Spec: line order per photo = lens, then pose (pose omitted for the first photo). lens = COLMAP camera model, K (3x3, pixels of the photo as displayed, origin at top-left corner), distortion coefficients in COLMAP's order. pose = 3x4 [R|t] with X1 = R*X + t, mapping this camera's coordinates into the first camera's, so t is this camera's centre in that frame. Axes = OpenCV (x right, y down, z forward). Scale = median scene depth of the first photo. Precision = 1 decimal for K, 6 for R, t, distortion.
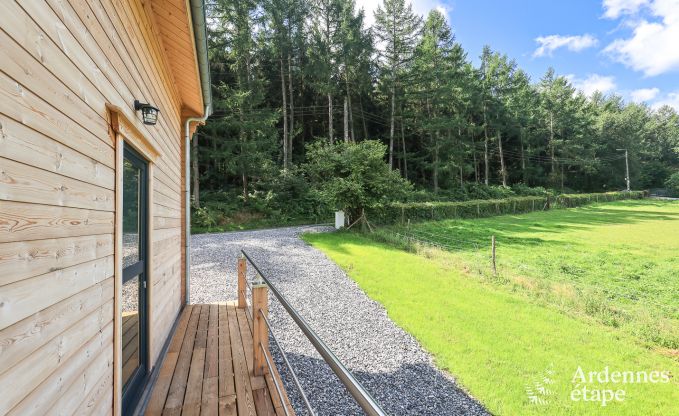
lens RADIAL K [[309.7, 0, 348.3], [0, 309.7, 209.4], [0, 0, 1]] dist [0.001053, 0.000033]
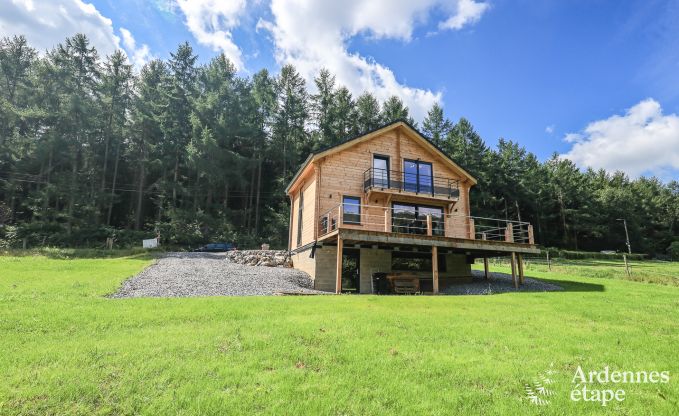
lens RADIAL K [[309.7, 0, 348.3], [0, 309.7, 209.4], [0, 0, 1]] dist [0.001053, 0.000033]
pose [[0.997183, 0.037125, -0.065182, -0.094819], [-0.048668, 0.981425, -0.185569, 0.041507], [0.057083, 0.188219, 0.980467, -0.235135]]
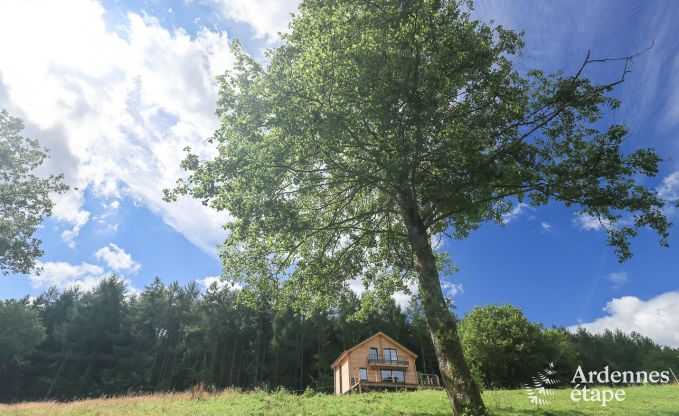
lens RADIAL K [[309.7, 0, 348.3], [0, 309.7, 209.4], [0, 0, 1]] dist [0.001053, 0.000033]
pose [[0.995385, -0.061704, -0.073492, -0.028057], [0.001043, 0.772769, -0.634686, 0.321788], [0.095955, 0.631680, 0.769268, -1.569243]]
